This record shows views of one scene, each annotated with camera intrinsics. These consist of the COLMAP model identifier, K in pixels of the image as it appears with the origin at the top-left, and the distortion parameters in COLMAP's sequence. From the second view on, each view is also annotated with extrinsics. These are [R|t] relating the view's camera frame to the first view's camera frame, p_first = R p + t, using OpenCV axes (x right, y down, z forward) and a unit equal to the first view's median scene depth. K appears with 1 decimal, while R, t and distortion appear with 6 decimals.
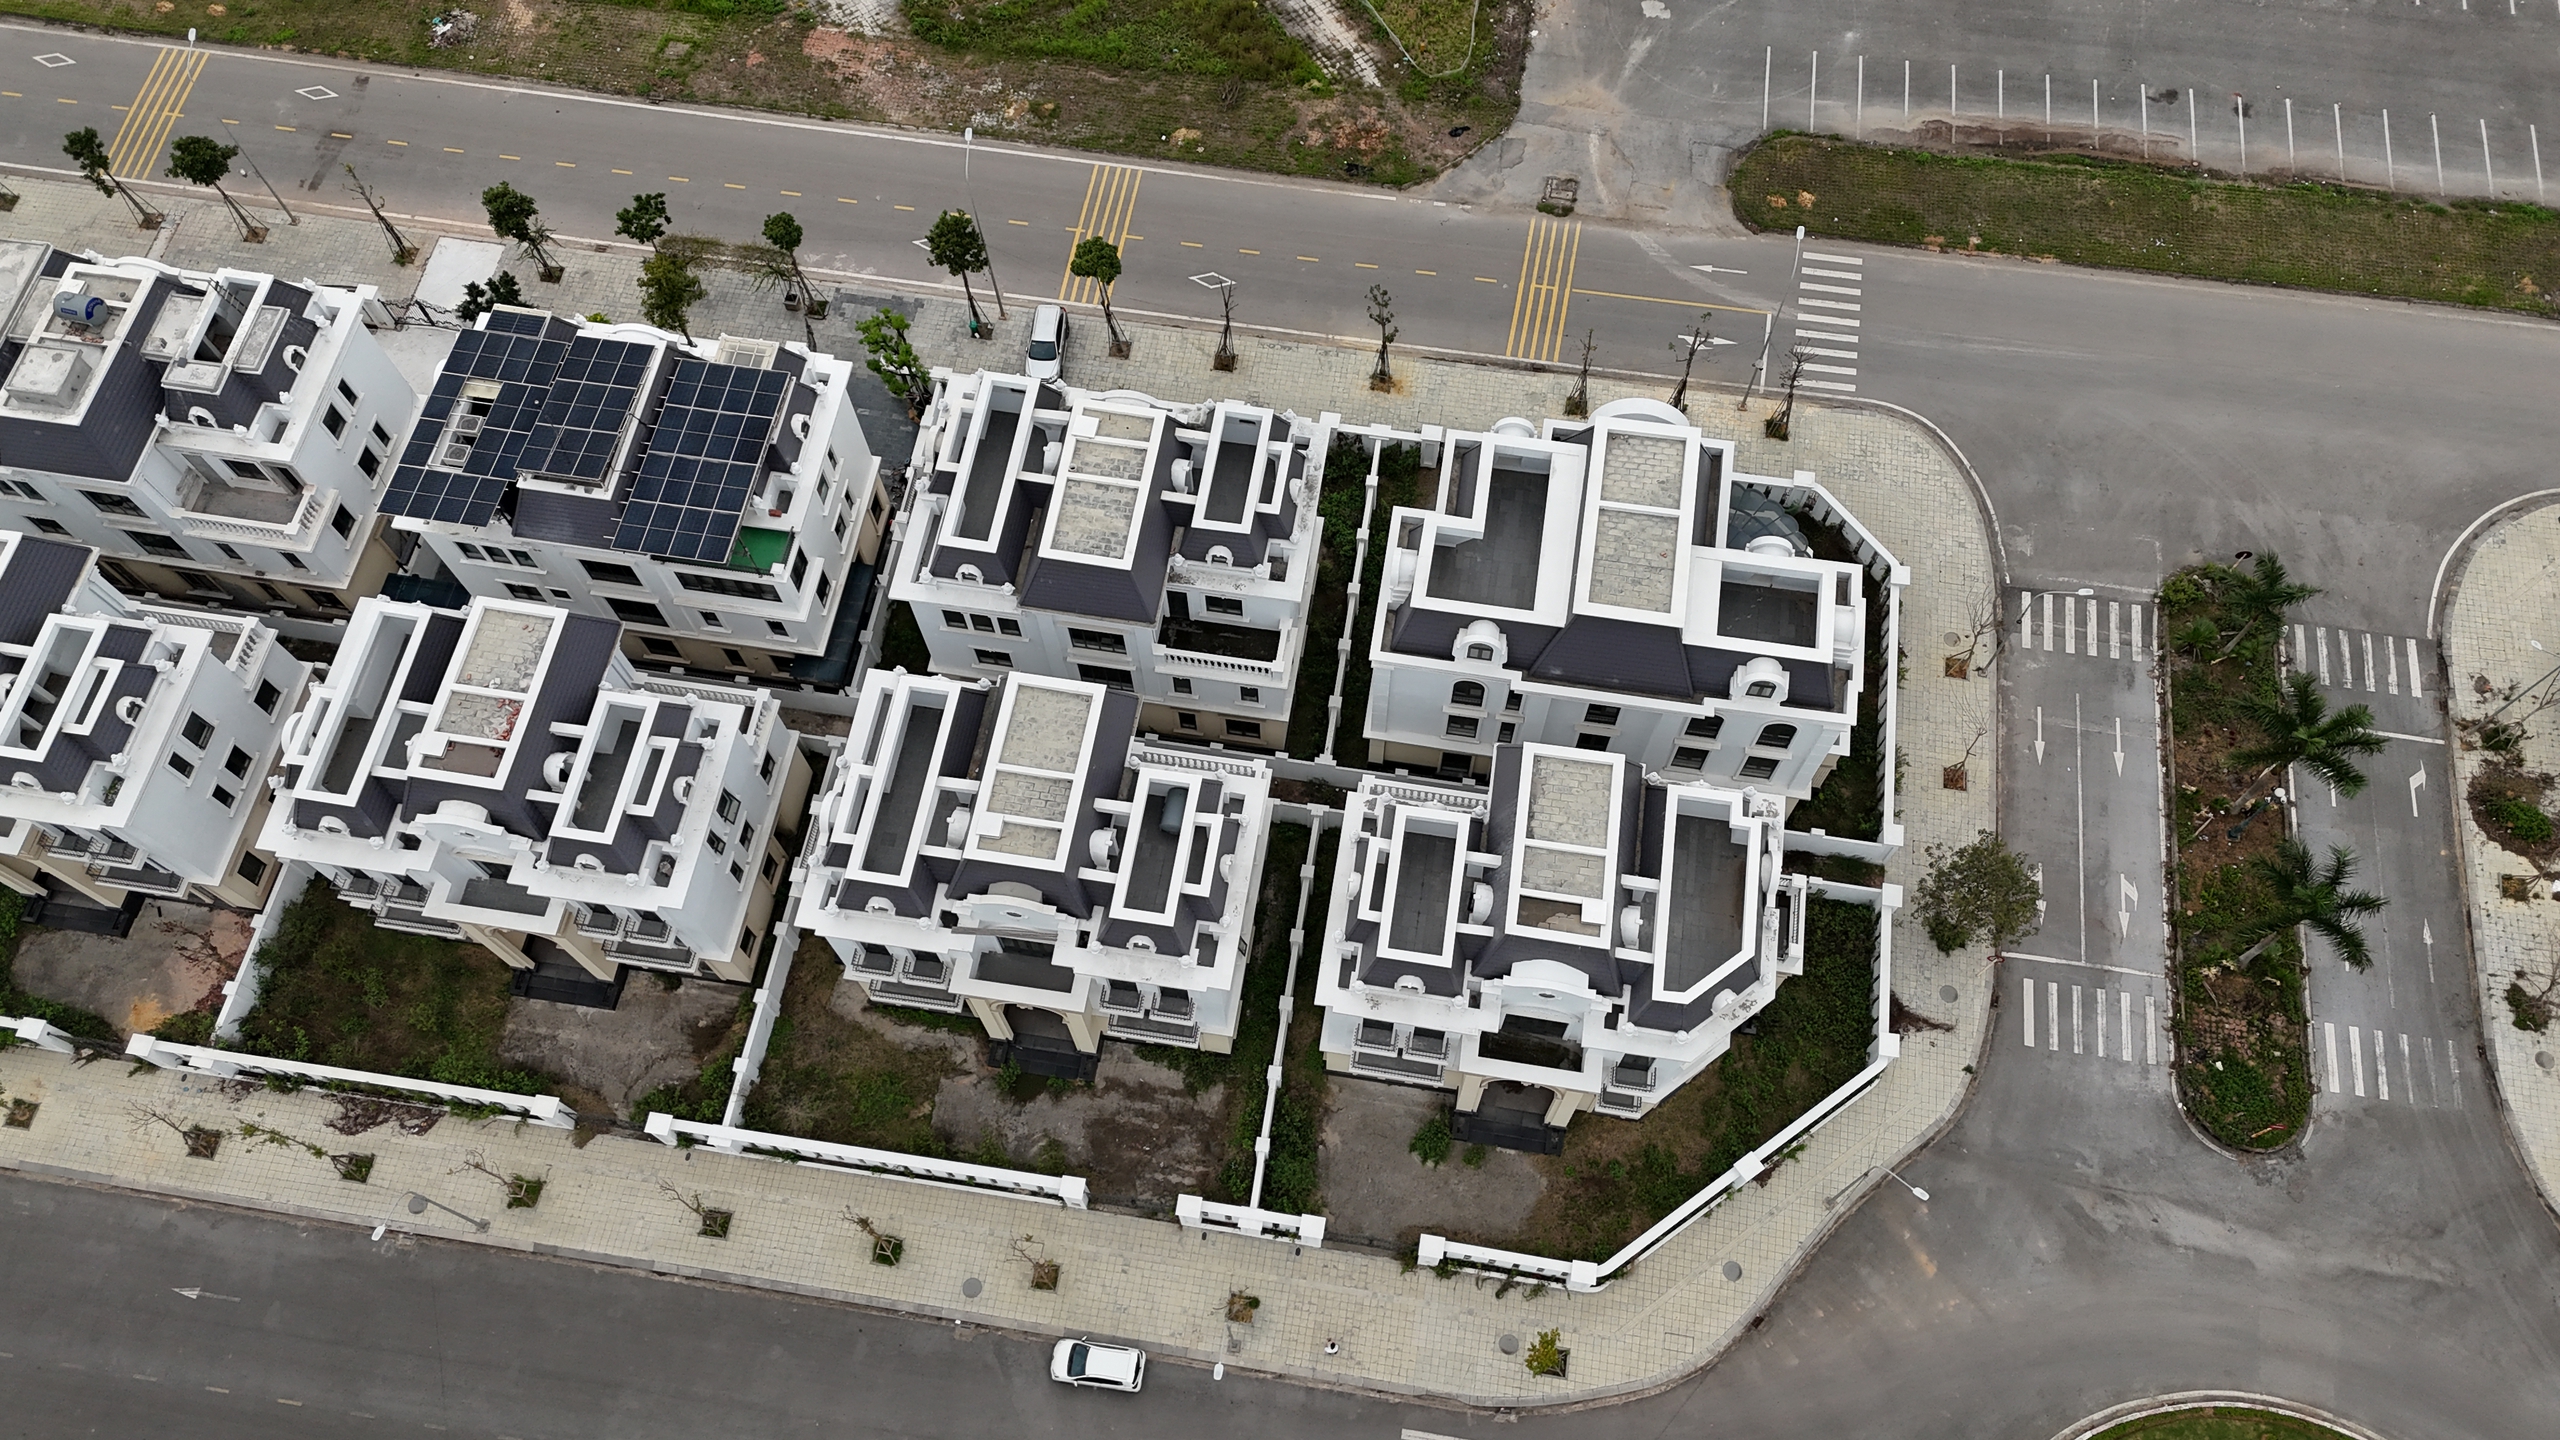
lens RADIAL K [[1869.0, 0, 1273.5], [0, 1869.0, 712.9], [0, 0, 1]] dist [0.071584, -0.068736]
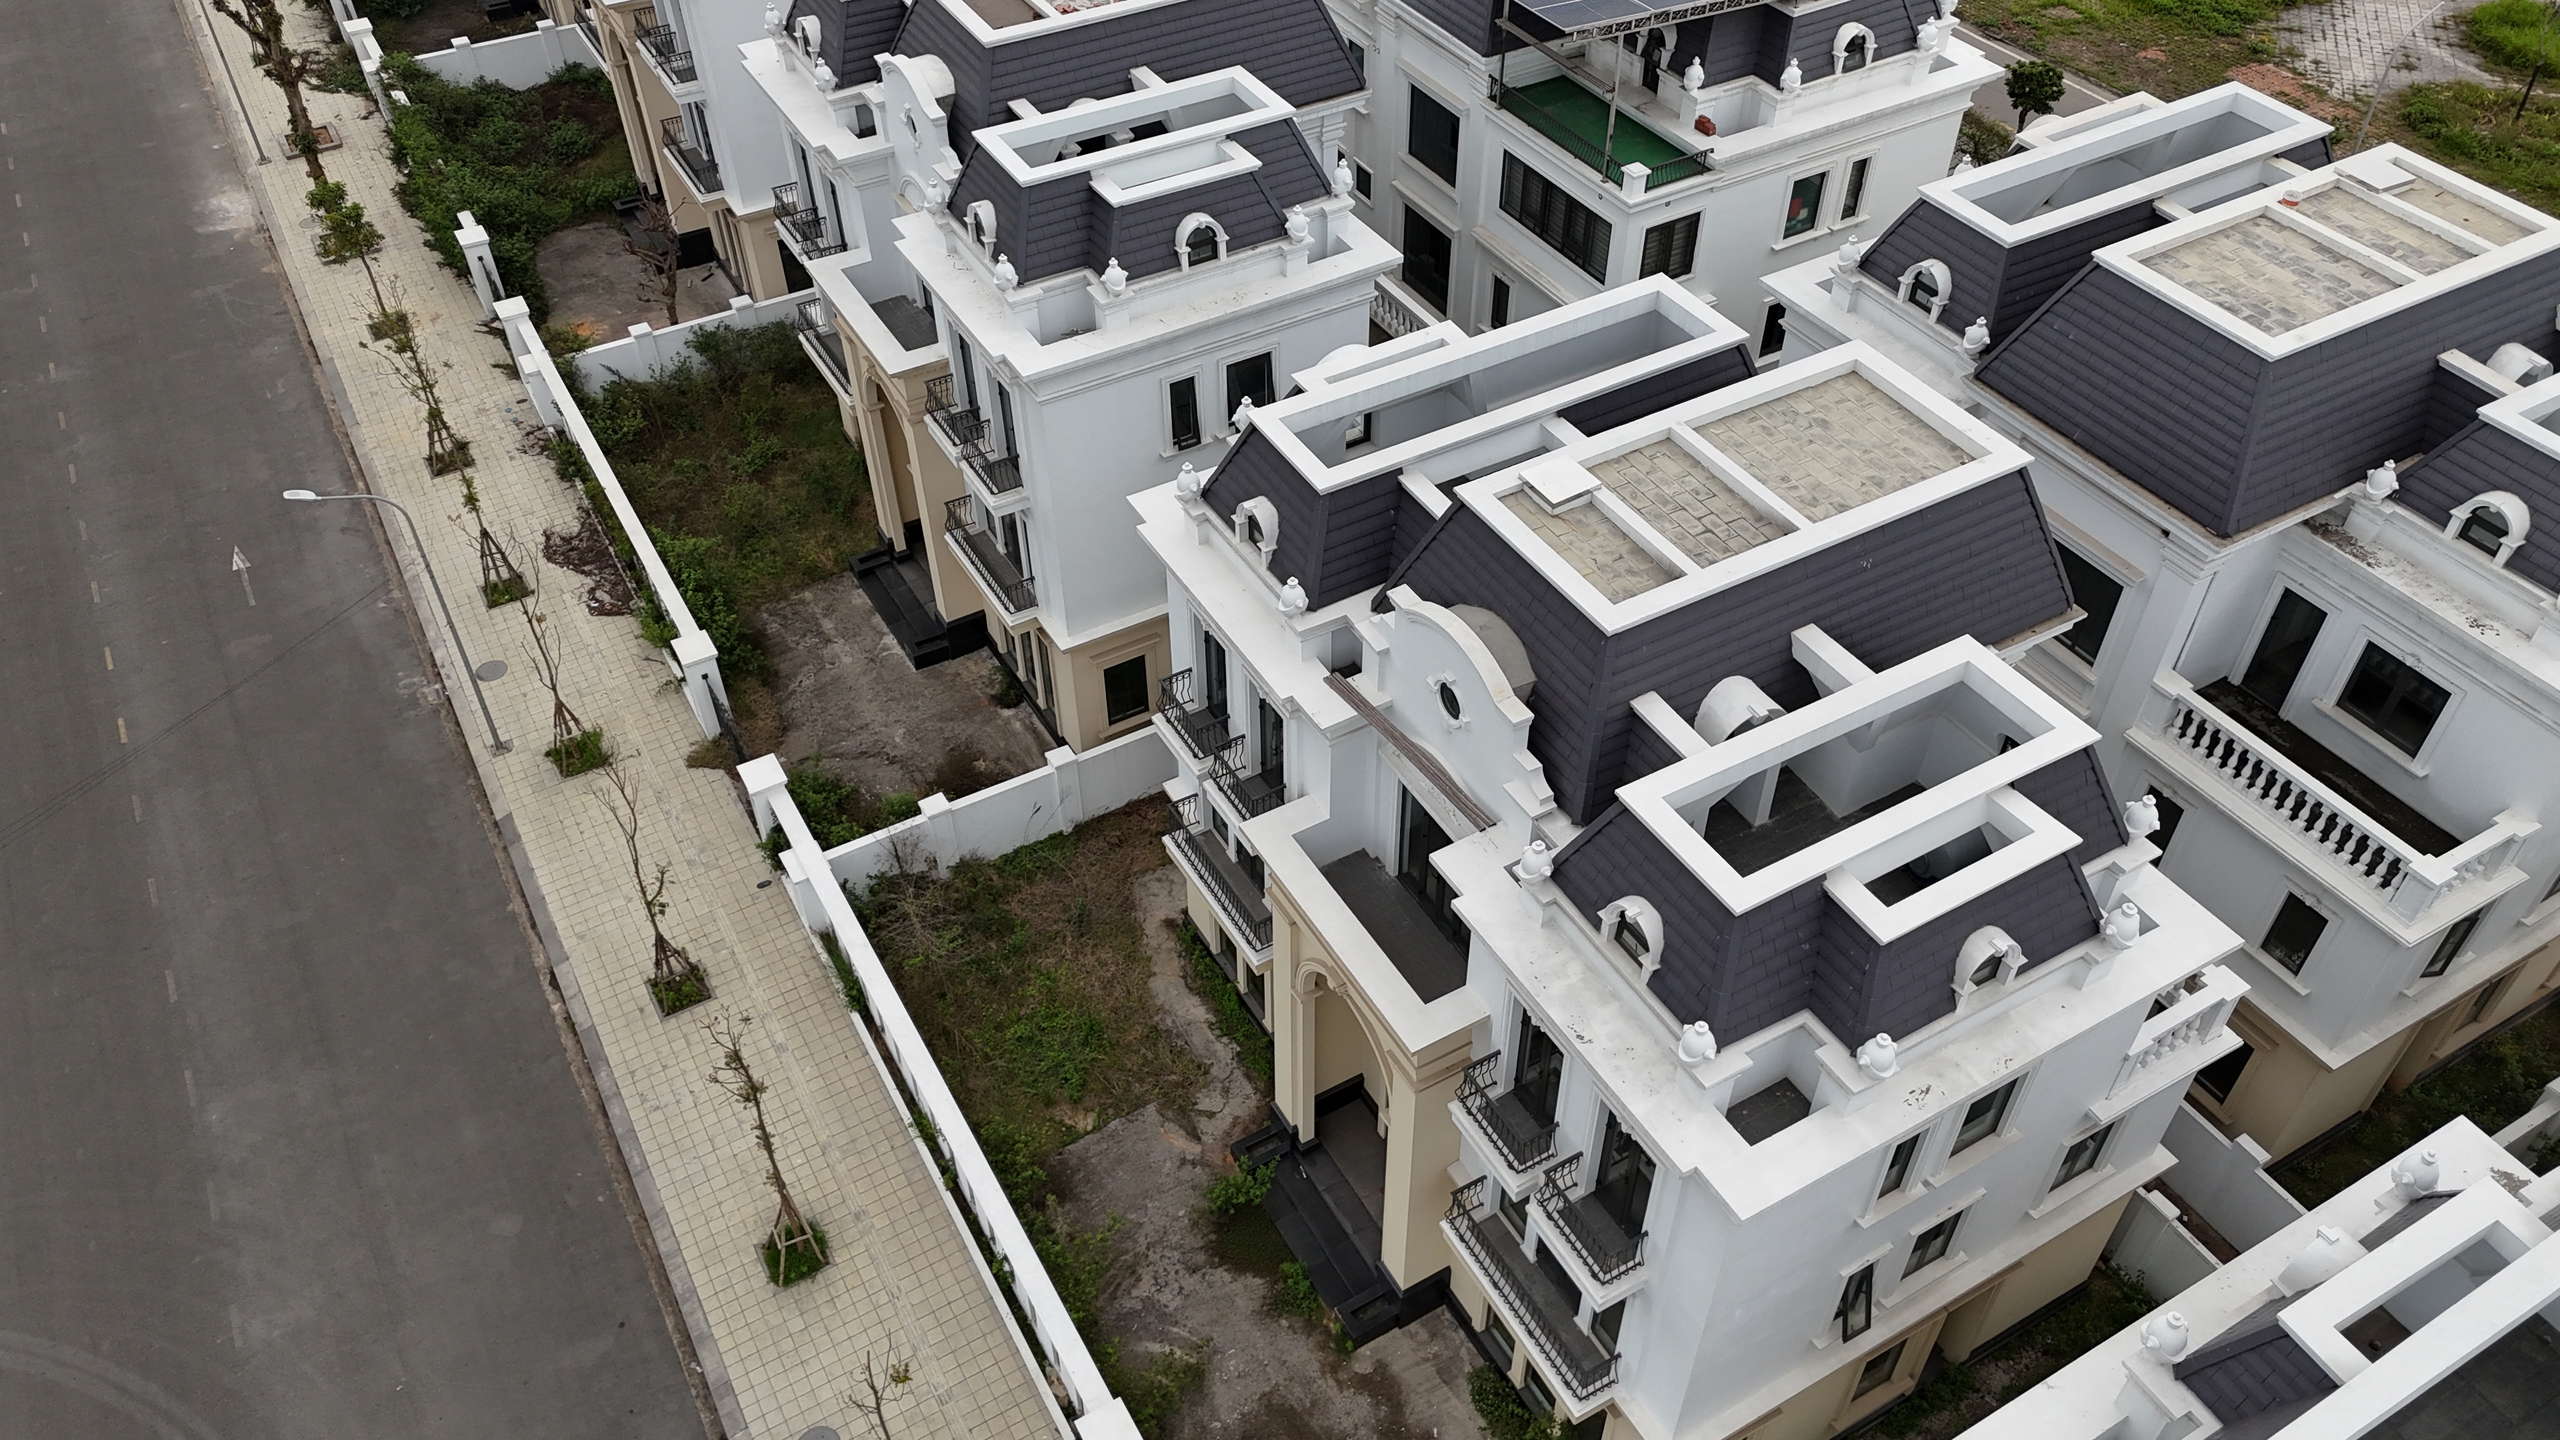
lens RADIAL K [[1881.7, 0, 1293.6], [0, 1881.7, 728.1], [0, 0, 1]] dist [0.026519, 0.004090]
pose [[0.631267, 0.541222, -0.555500, 0.055909], [-0.701946, 0.703294, -0.112471, 0.160926], [0.329808, 0.460930, 0.823875, 0.597474]]
